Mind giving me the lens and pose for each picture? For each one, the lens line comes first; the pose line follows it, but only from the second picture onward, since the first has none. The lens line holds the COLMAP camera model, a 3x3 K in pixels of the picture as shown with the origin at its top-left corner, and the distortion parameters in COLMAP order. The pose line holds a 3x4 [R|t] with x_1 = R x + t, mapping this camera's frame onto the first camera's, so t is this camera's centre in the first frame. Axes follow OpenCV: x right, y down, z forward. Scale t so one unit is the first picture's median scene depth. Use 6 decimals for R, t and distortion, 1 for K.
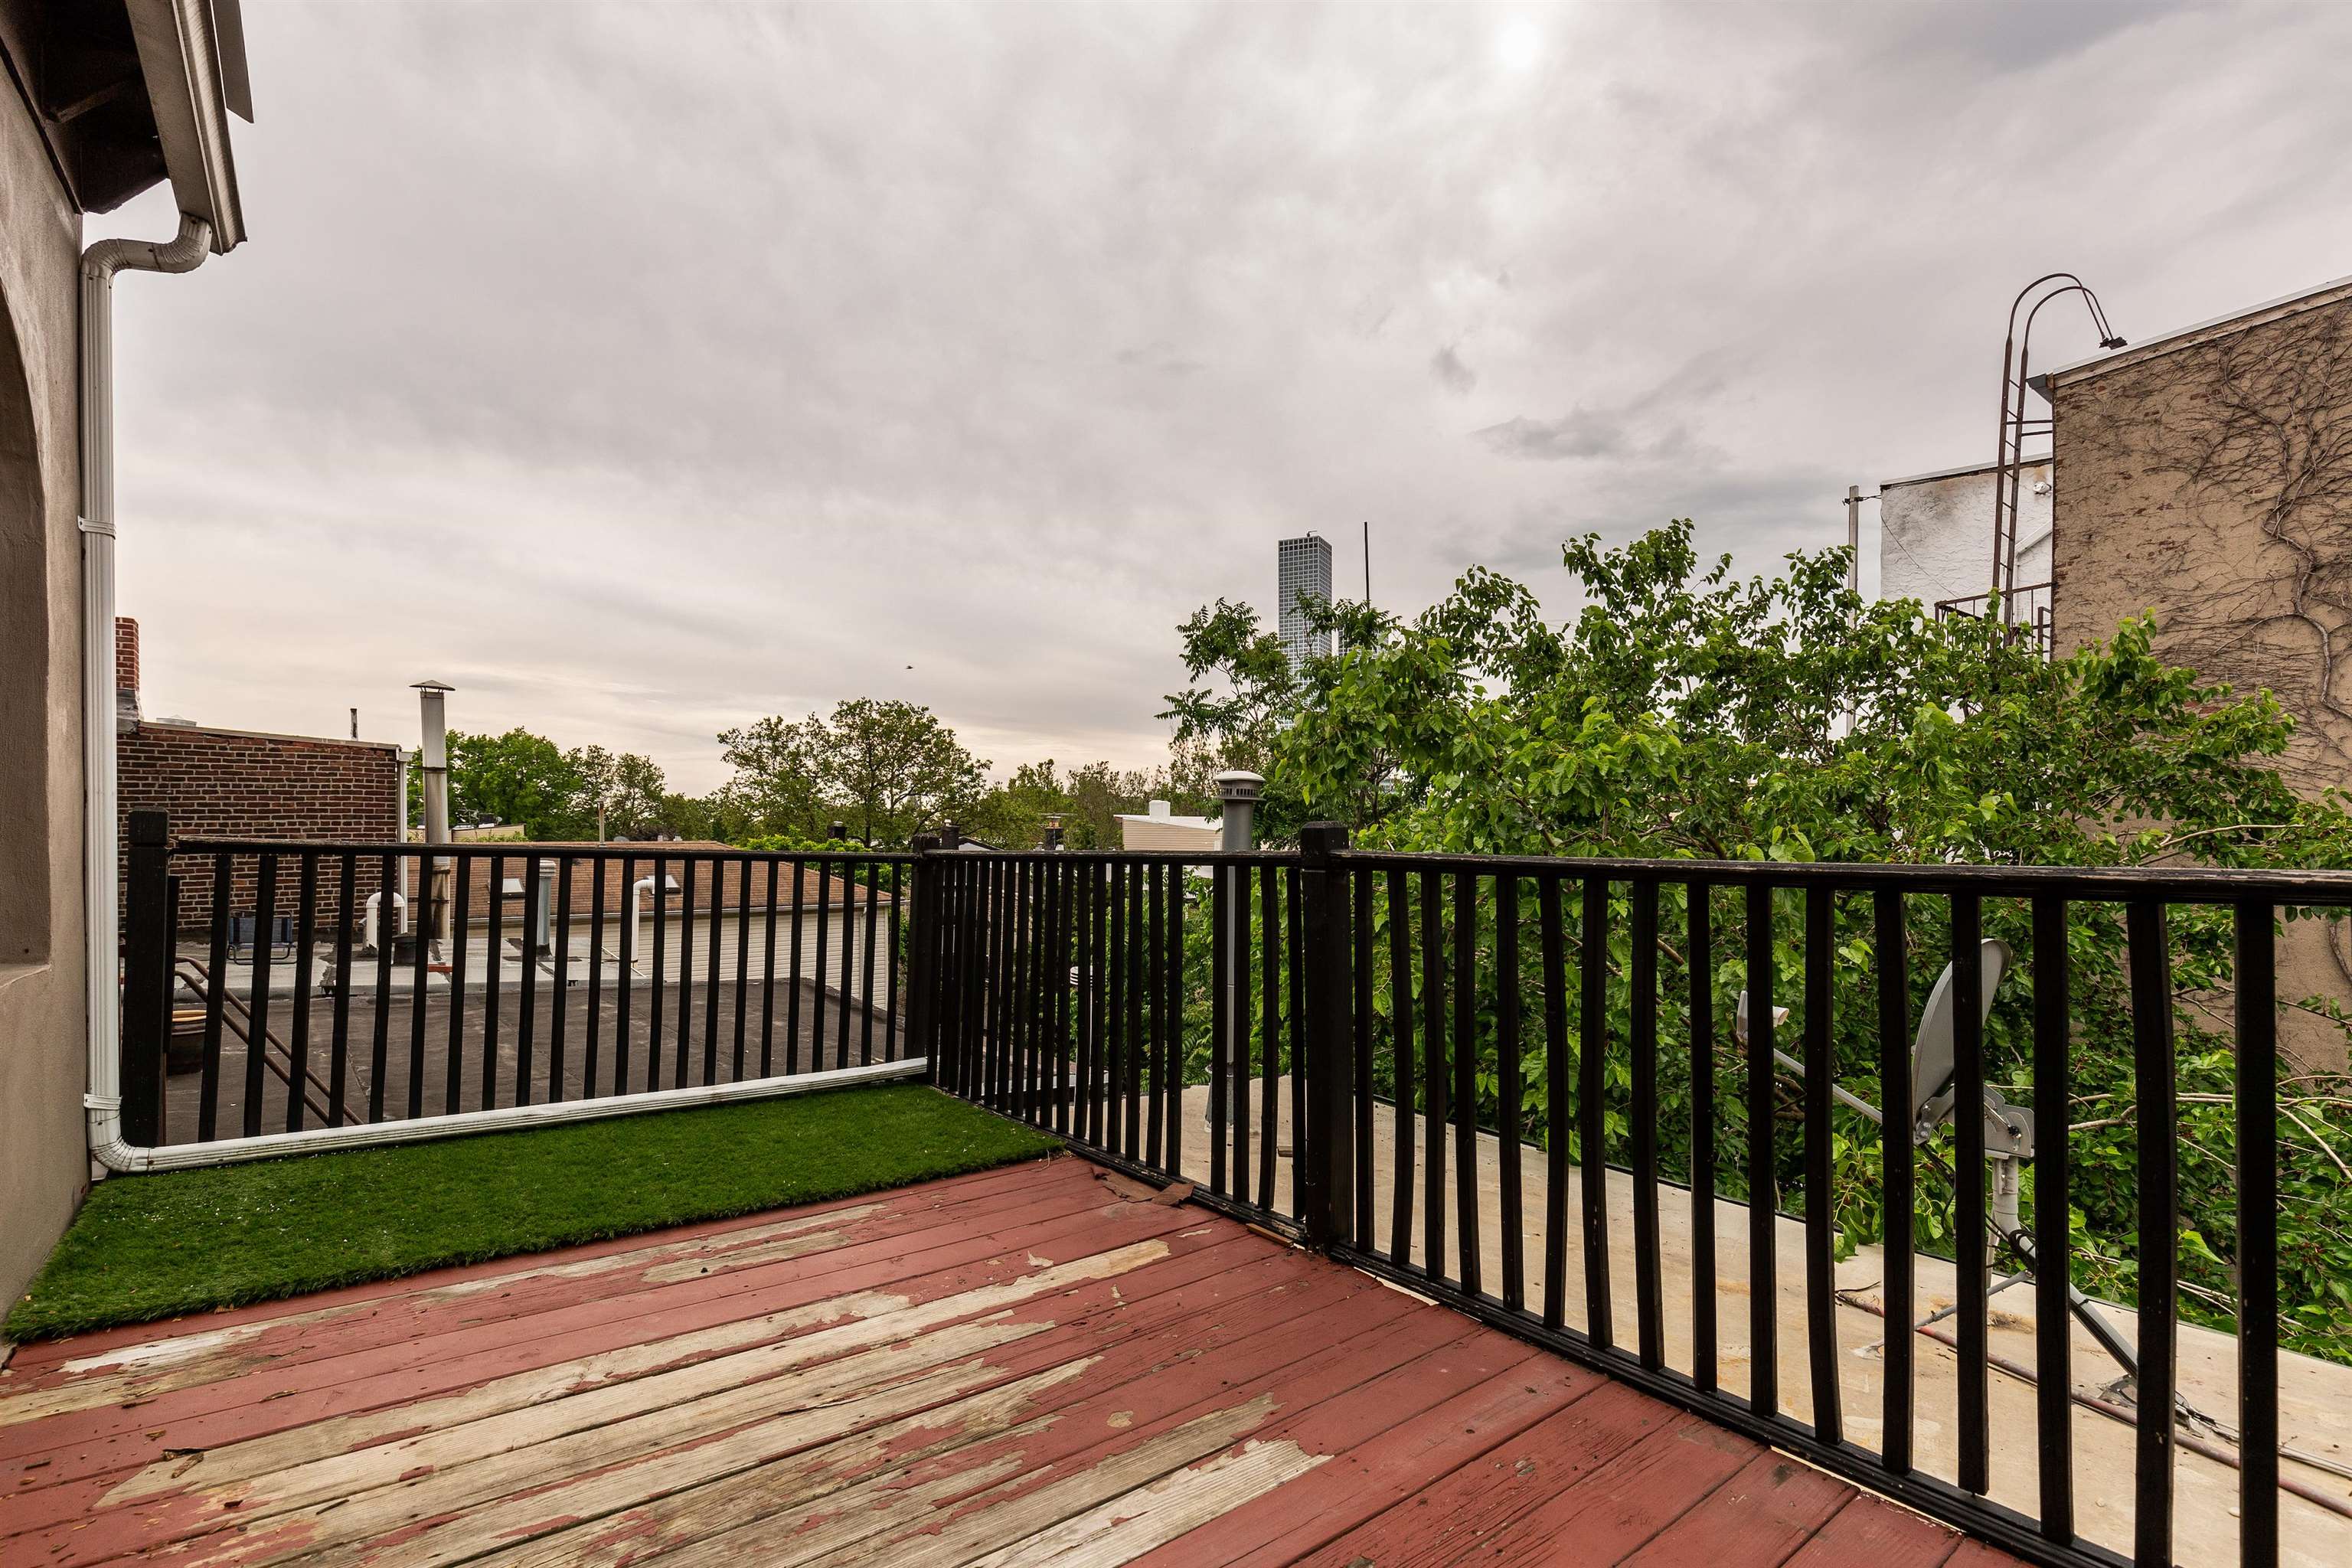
lens RADIAL K [[1099.2, 0, 1176.0], [0, 1099.2, 784.0], [0, 0, 1]] dist [0.007778, -0.000054]
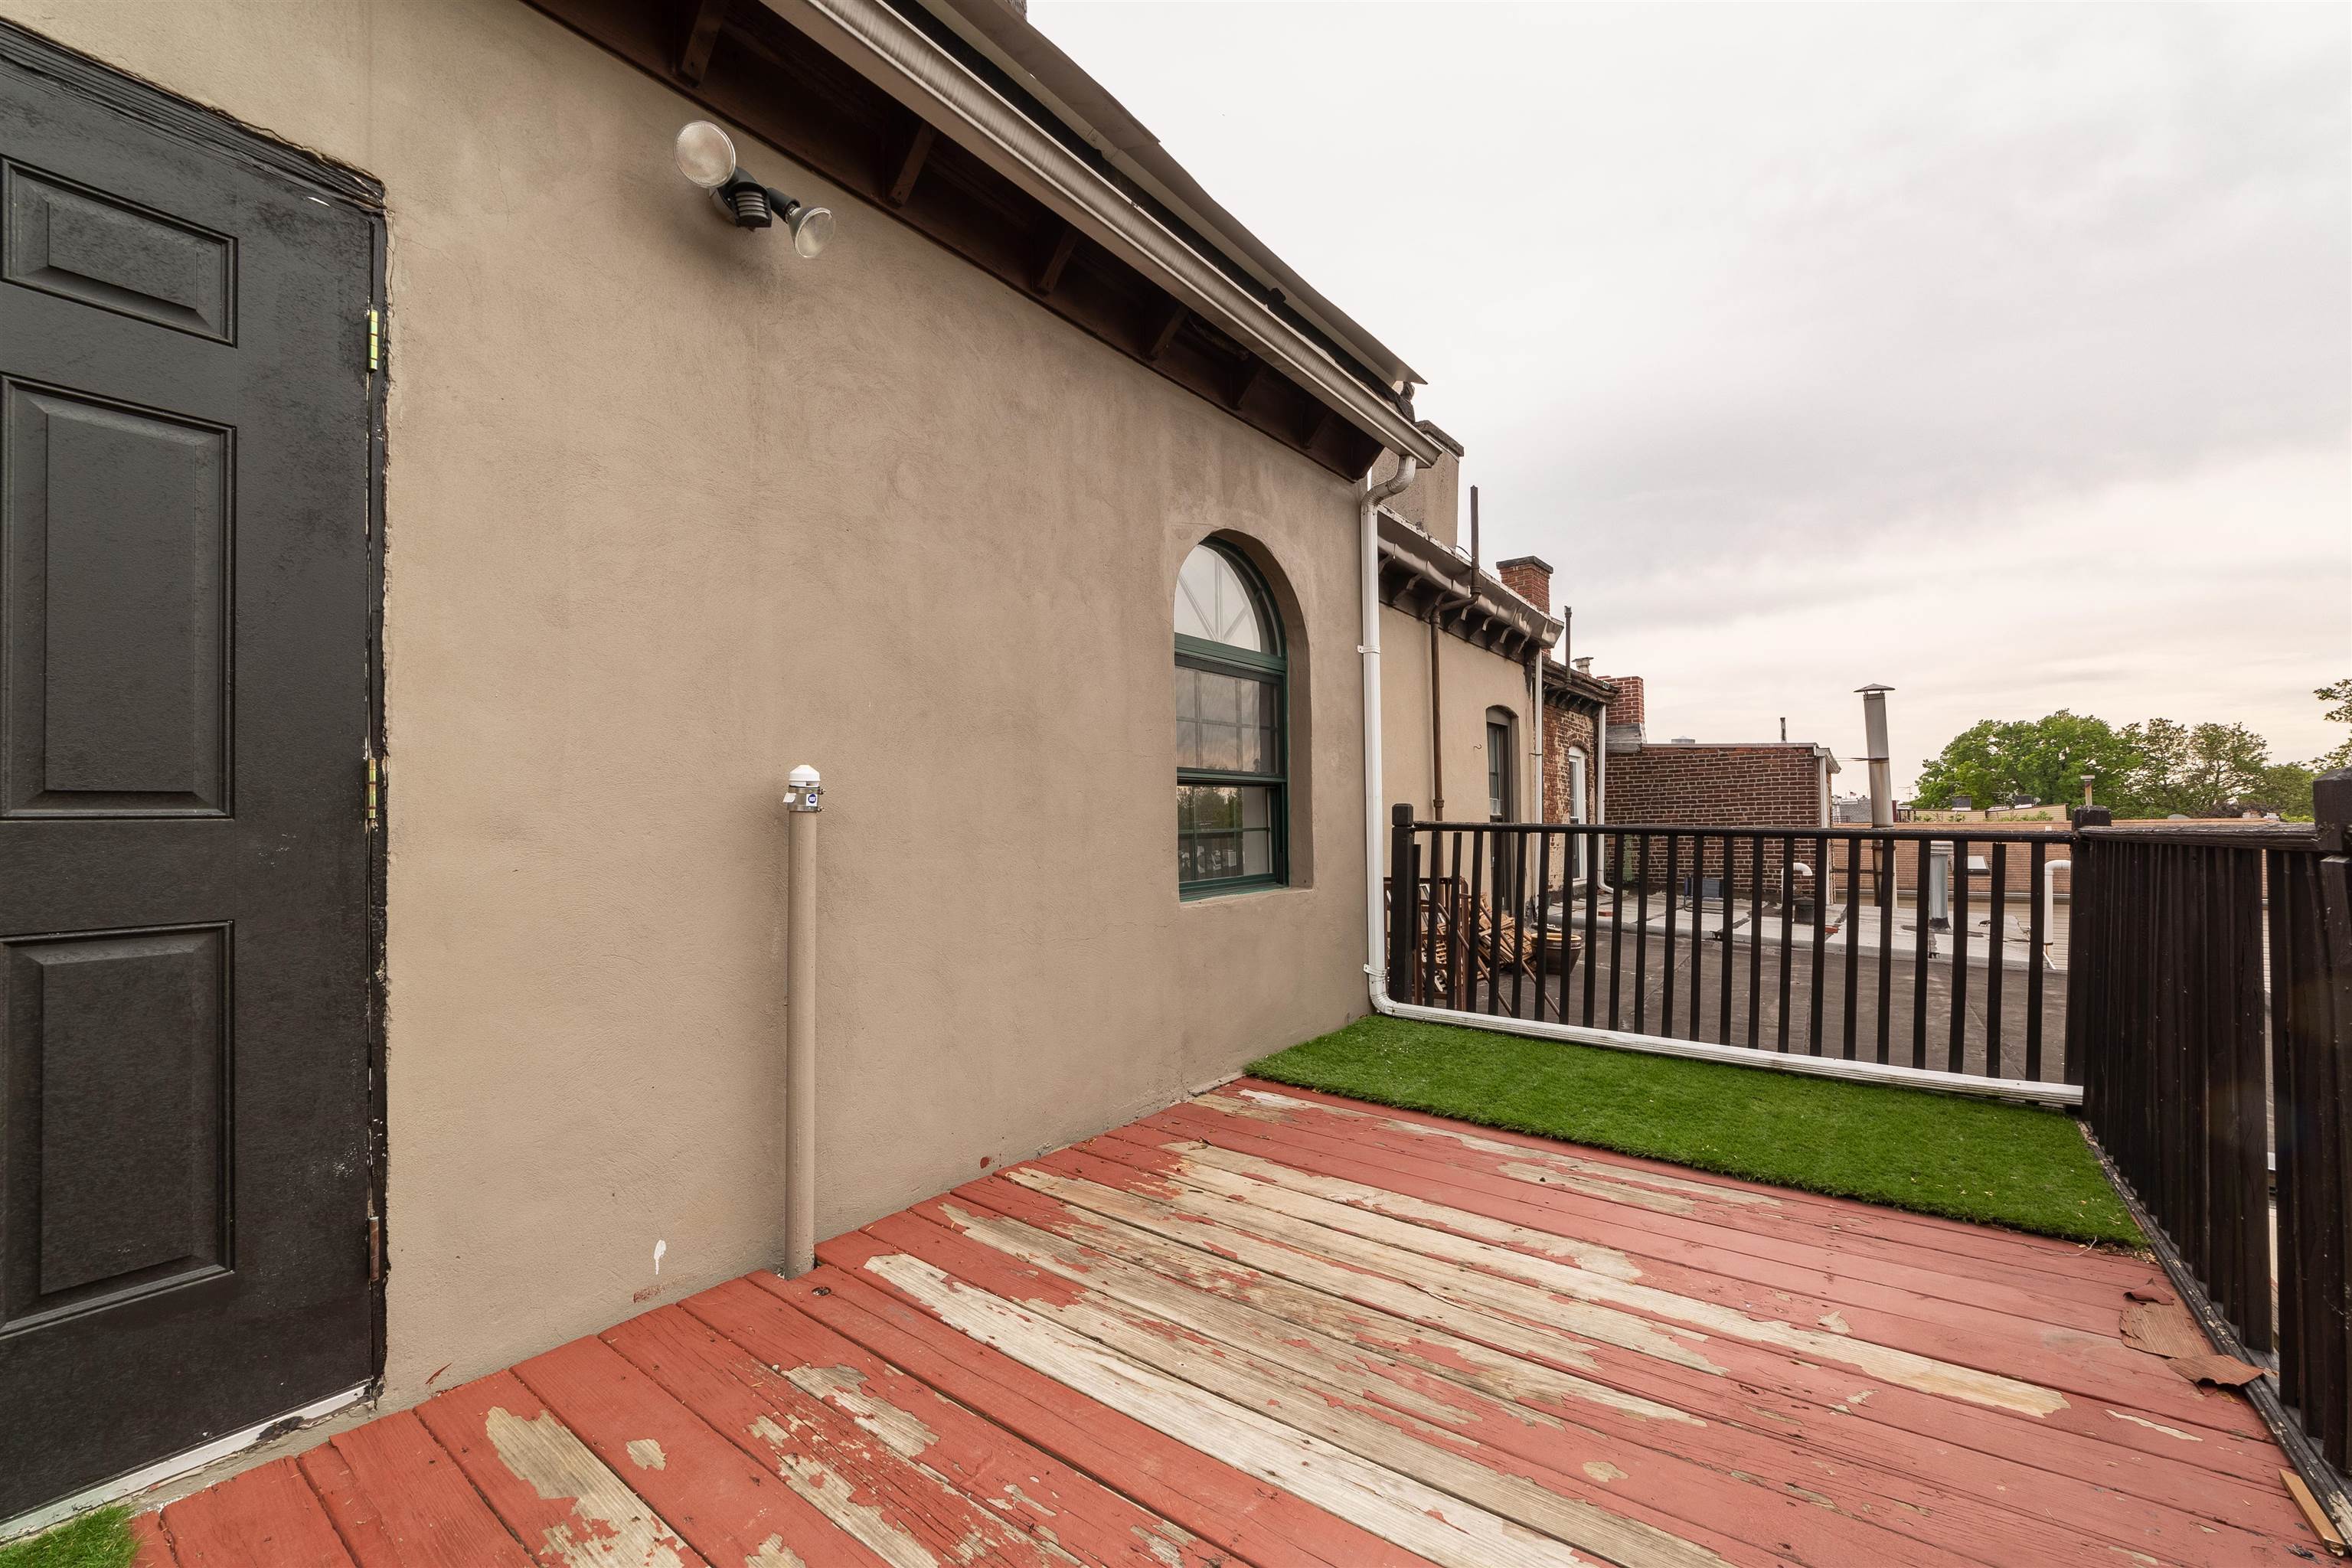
lens RADIAL K [[899.4, 0, 1164.6], [0, 899.4, 791.8], [0, 0, 1]] dist [-0.010079, 0.000527]
pose [[0.274088, -0.042280, -0.960775, 0.420849], [0.059044, 0.997888, -0.027070, 0.024642], [0.959890, -0.049309, 0.276006, 0.369321]]
